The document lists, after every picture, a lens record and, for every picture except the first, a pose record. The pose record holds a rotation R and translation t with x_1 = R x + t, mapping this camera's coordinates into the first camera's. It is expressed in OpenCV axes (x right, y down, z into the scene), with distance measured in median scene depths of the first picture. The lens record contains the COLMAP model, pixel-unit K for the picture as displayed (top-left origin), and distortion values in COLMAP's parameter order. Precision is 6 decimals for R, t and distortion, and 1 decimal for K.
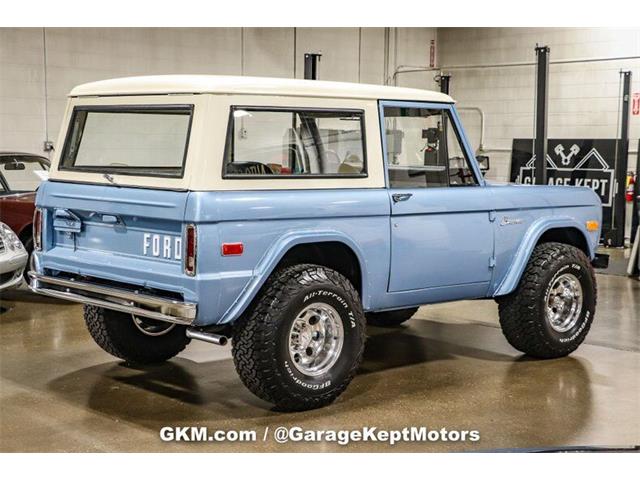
lens RADIAL K [[1143.5, 0, 320.0], [0, 1143.5, 240.0], [0, 0, 1]] dist [0.190549, 0.120554]
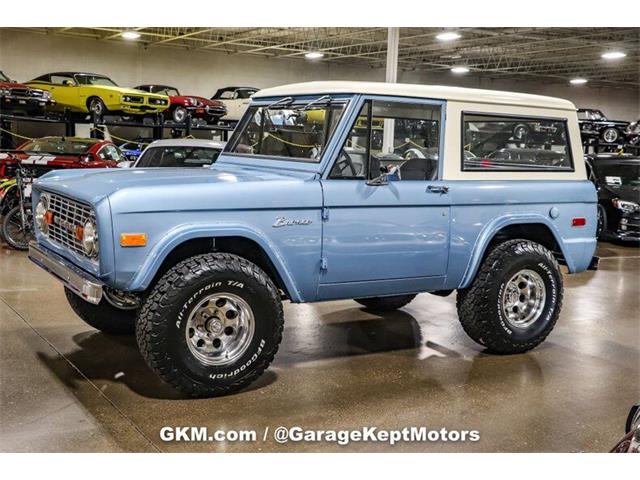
lens RADIAL K [[803.0, 0, 320.0], [0, 803.0, 240.0], [0, 0, 1]] dist [0.023149, 0.016794]
pose [[-0.983106, -0.096460, 0.155557, -0.102420], [-0.065183, 0.978654, 0.194902, -0.156652], [-0.171037, 0.181470, -0.968409, 2.141507]]
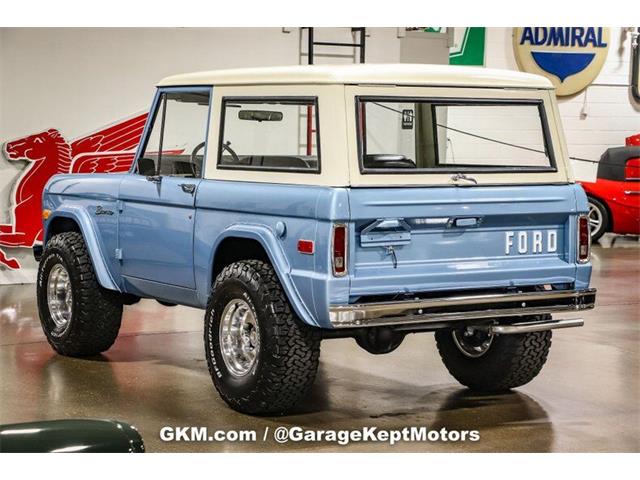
lens RADIAL K [[1522.1, 0, 320.0], [0, 1522.1, 240.0], [0, 0, 1]] dist [0.345879, 0.200276]
pose [[0.138491, -0.108986, 0.984349, -1.459562], [0.056510, 0.993177, 0.102013, -0.141212], [-0.988750, 0.041498, 0.143704, 0.972786]]
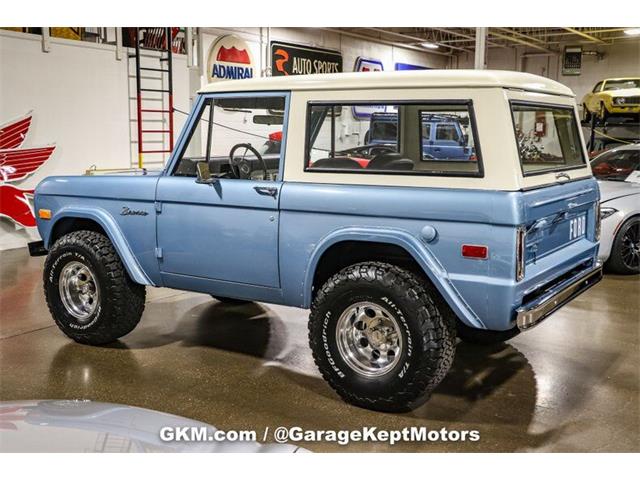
lens RADIAL K [[765.0, 0, 320.0], [0, 765.0, 240.0], [0, 0, 1]] dist [-0.067341, 0.426420]
pose [[-0.283260, -0.176047, 0.942747, -0.793697], [0.047045, 0.979273, 0.197003, -0.146853], [-0.957889, 0.100155, -0.269107, 1.442998]]
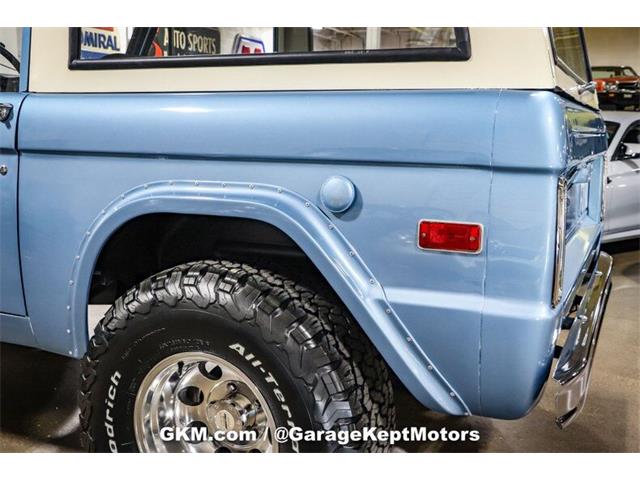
lens RADIAL K [[725.6, 0, 320.0], [0, 725.6, 240.0], [0, 0, 1]] dist [-0.003544, 0.049063]
pose [[-0.425173, -0.184912, 0.886022, -0.449796], [0.020235, 0.976722, 0.213551, -0.062658], [-0.904886, 0.108725, -0.411535, 1.299409]]
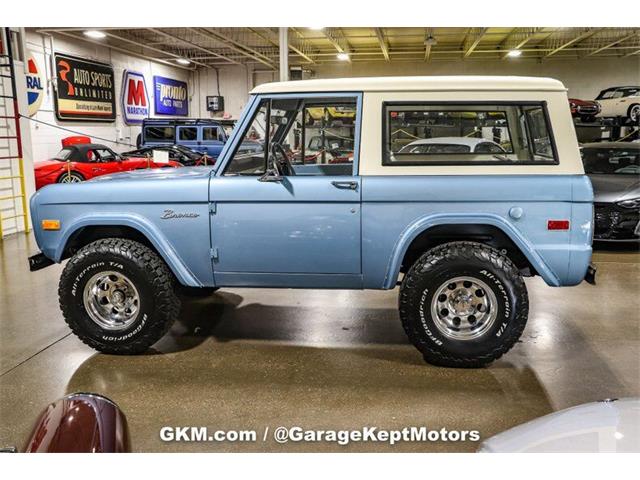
lens RADIAL K [[624.1, 0, 320.0], [0, 624.1, 240.0], [0, 0, 1]] dist [-0.117279, 0.224718]
pose [[-0.666712, -0.157889, 0.728399, -0.541121], [0.034856, 0.969629, 0.242083, -0.152268], [-0.744500, 0.186789, -0.640960, 1.727267]]
